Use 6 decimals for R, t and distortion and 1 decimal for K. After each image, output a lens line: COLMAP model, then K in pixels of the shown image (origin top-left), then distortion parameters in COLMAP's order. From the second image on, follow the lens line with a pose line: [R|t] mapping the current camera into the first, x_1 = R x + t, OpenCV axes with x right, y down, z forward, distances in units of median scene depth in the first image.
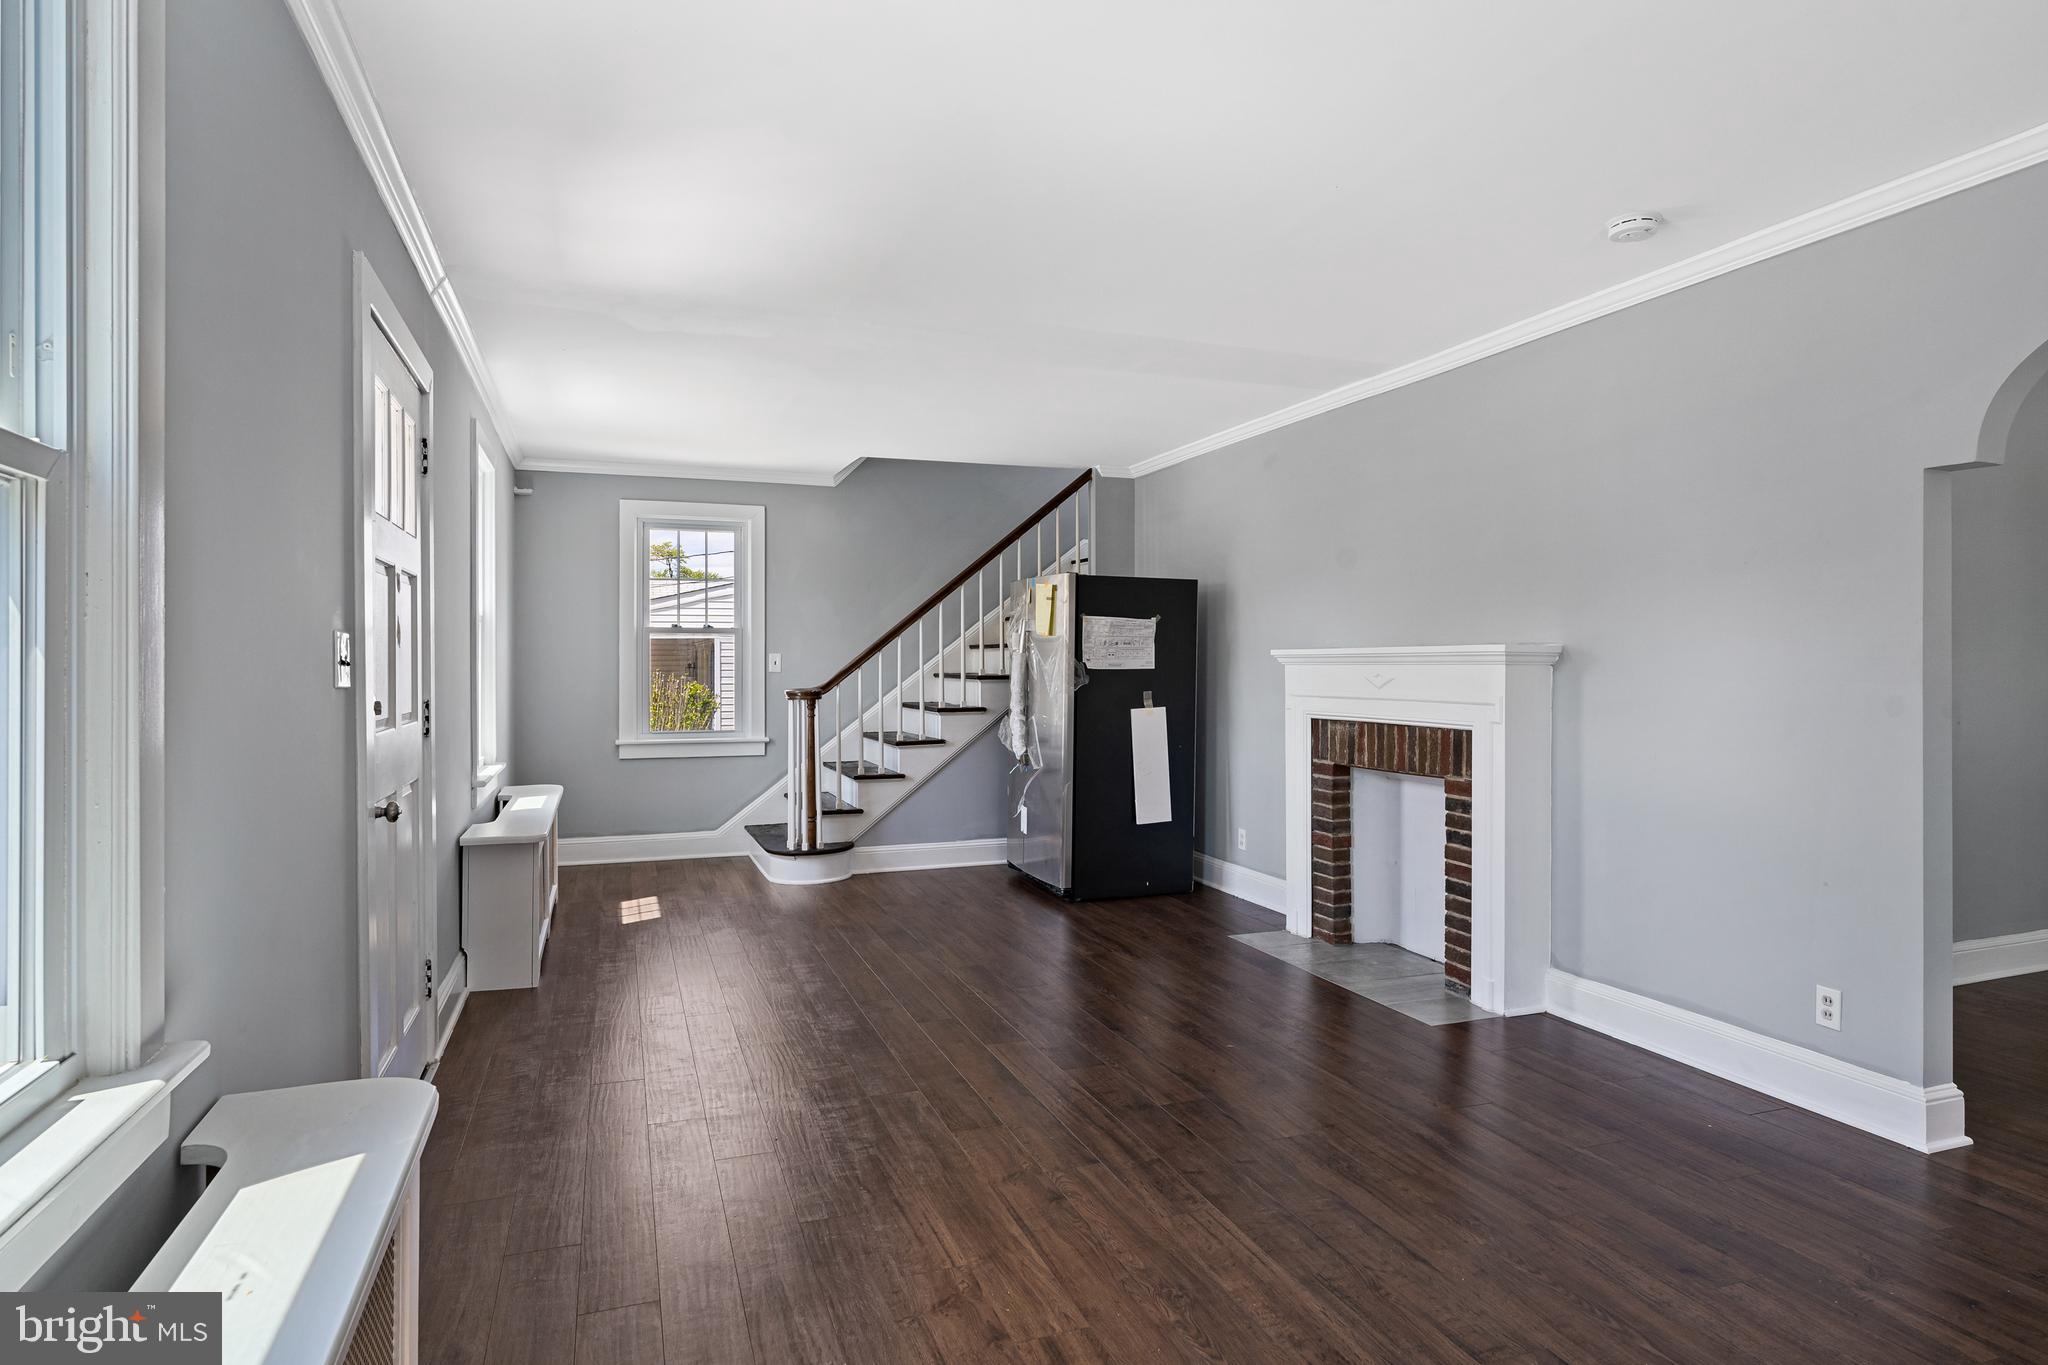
lens RADIAL K [[1127.2, 0, 1039.8], [0, 1127.2, 674.2], [0, 0, 1]] dist [0.002427, -0.000067]
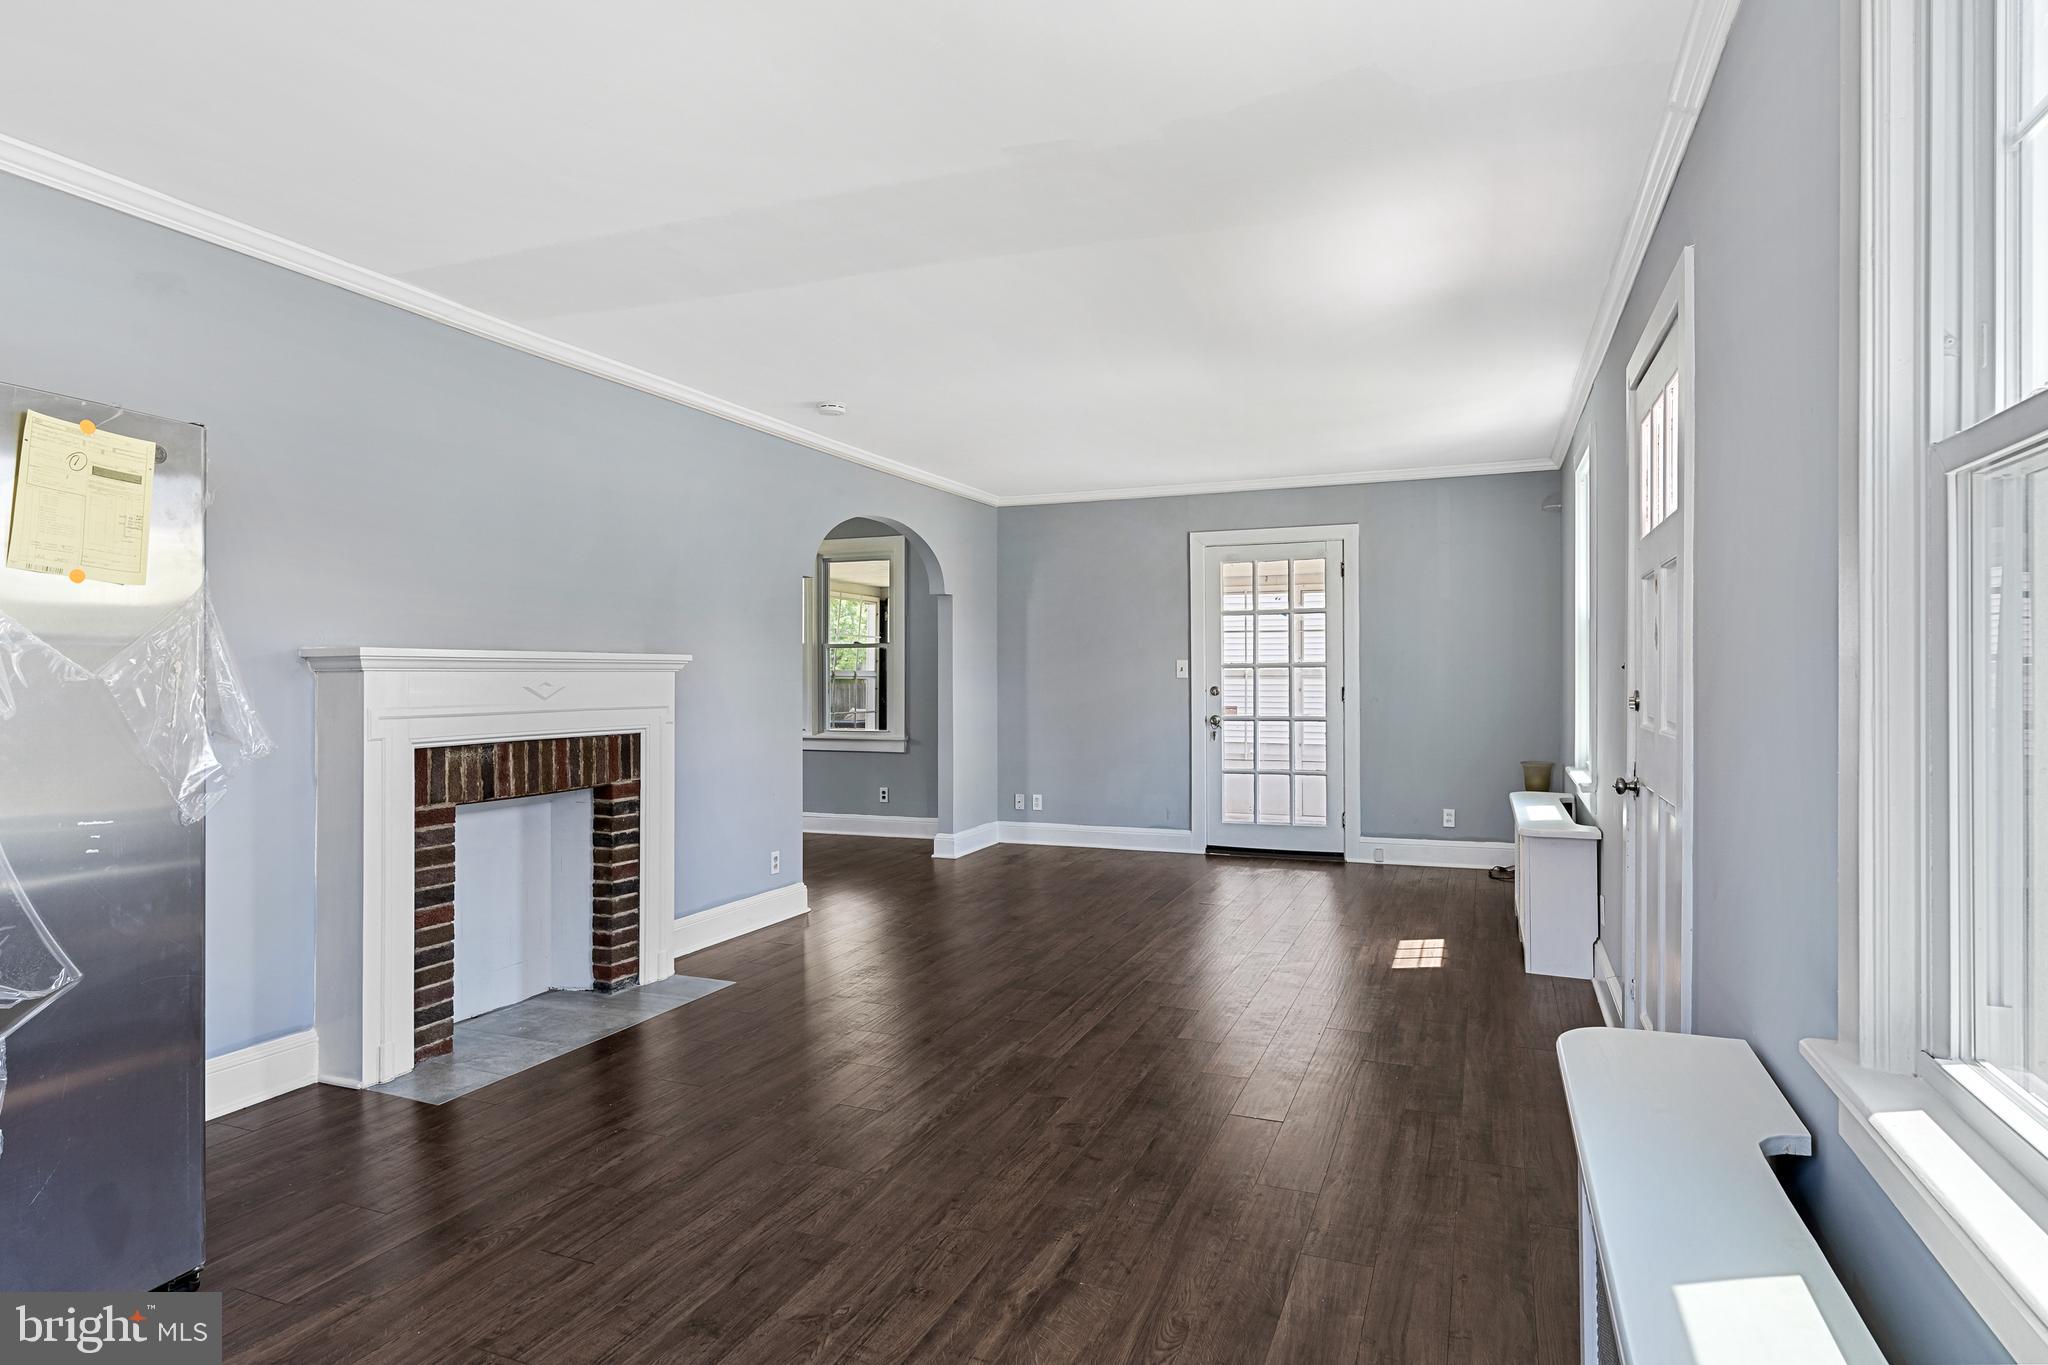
lens RADIAL K [[1127.2, 0, 1012.7], [0, 1127.2, 678.0], [0, 0, 1]] dist [0.002427, -0.000067]
pose [[-0.724422, 0.002277, 0.689353, -0.528610], [0.010684, 0.999912, 0.007924, -0.006120], [-0.689274, 0.013105, -0.724382, 1.318128]]
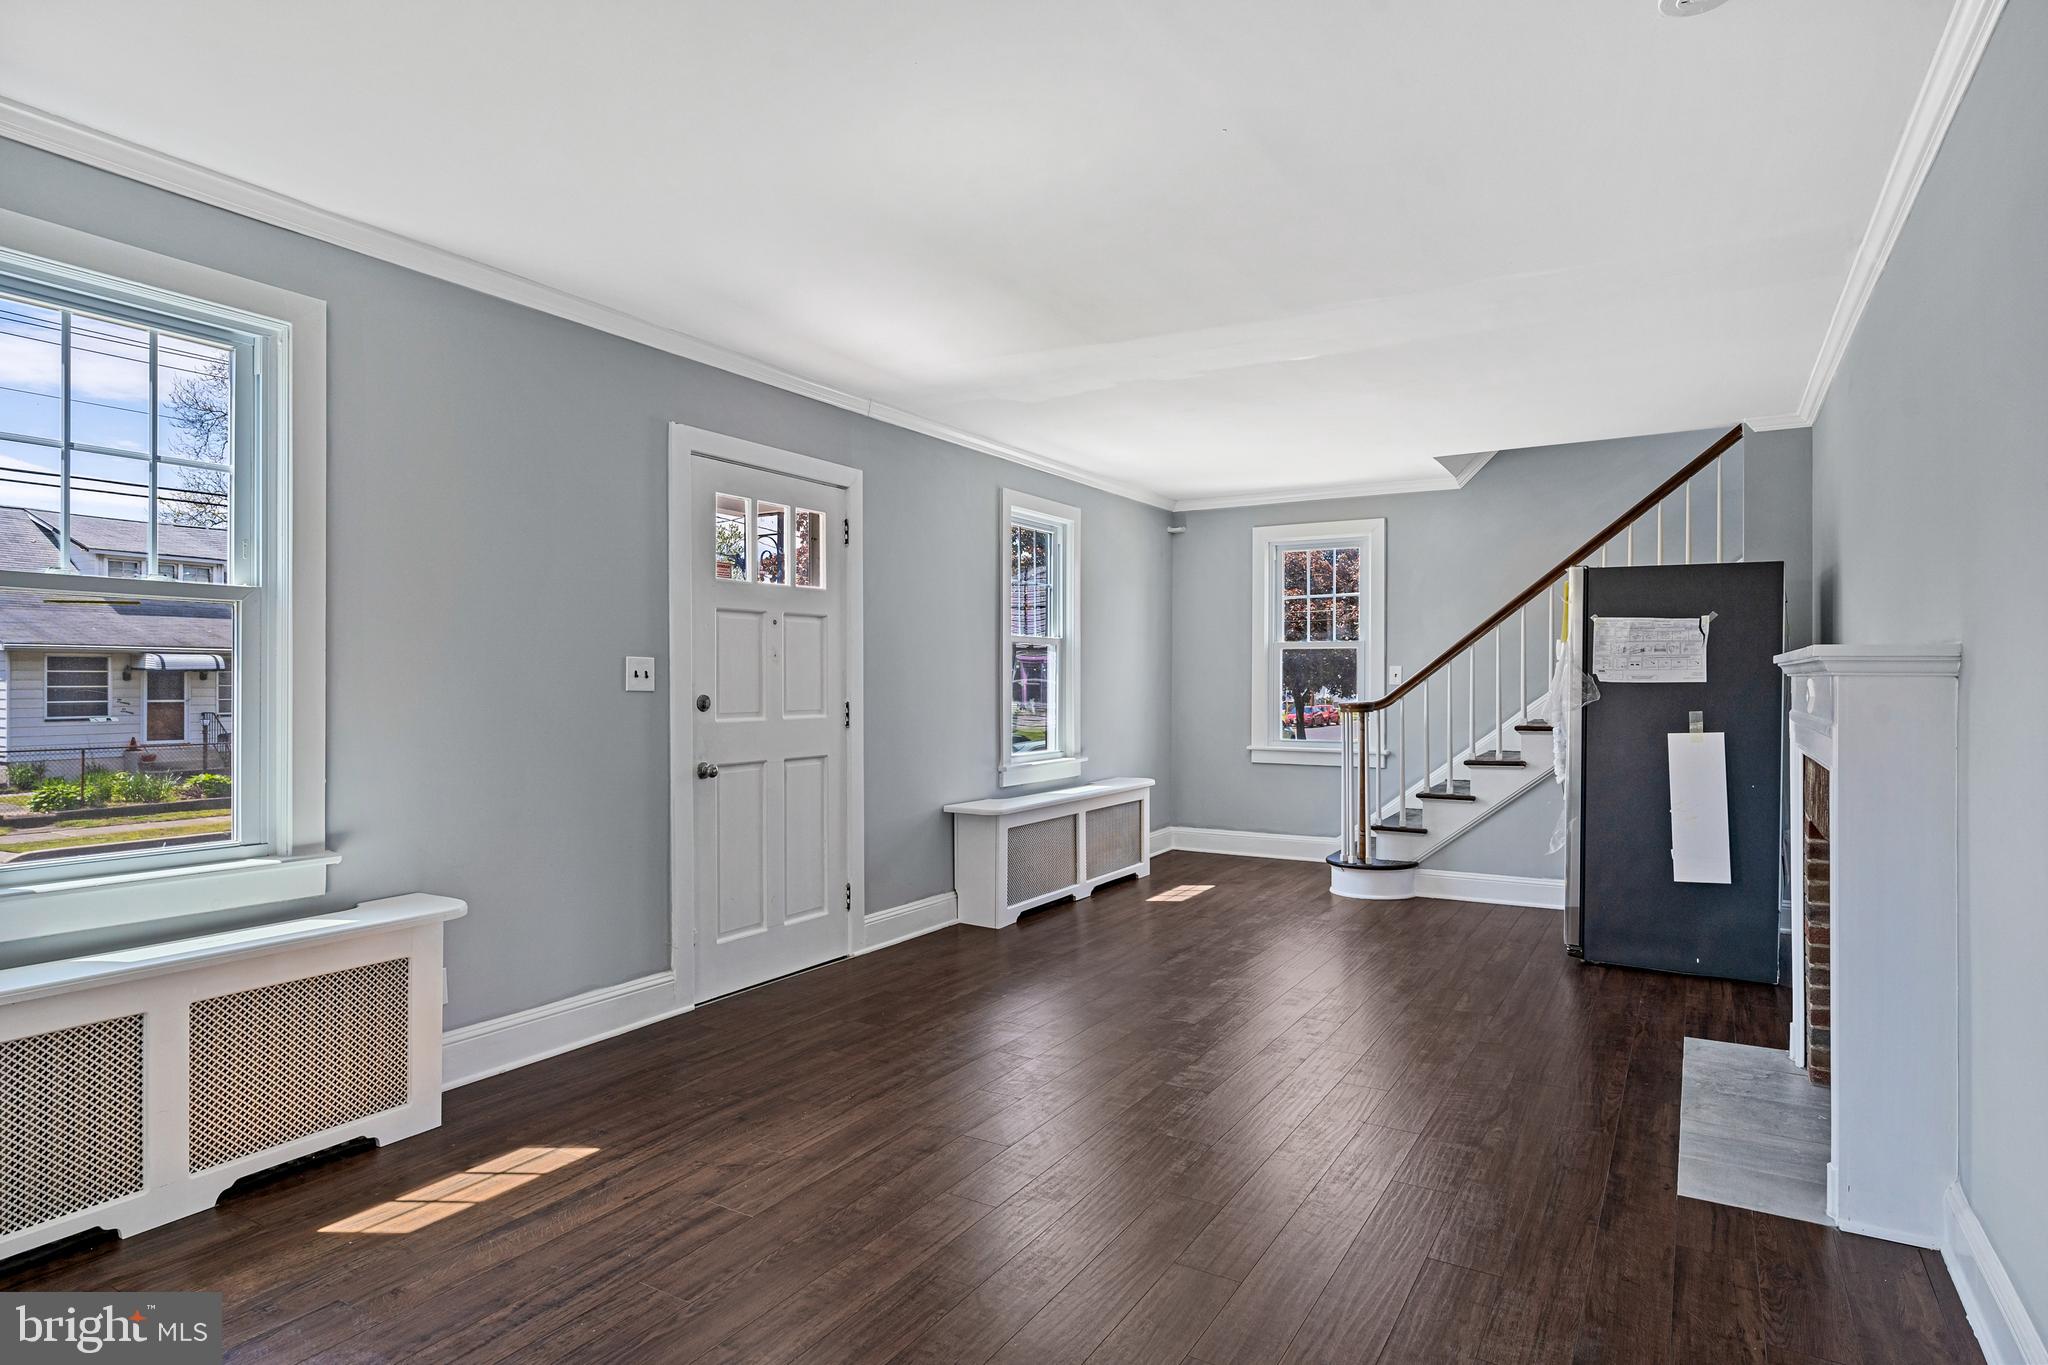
lens RADIAL K [[1127.2, 0, 1033.8], [0, 1127.2, 682.8], [0, 0, 1]] dist [0.002427, -0.000067]
pose [[0.629660, 0.002537, -0.776867, 0.514386], [-0.006600, 0.999976, -0.002083, 0.000313], [0.776843, 0.006439, 0.629662, 0.201563]]
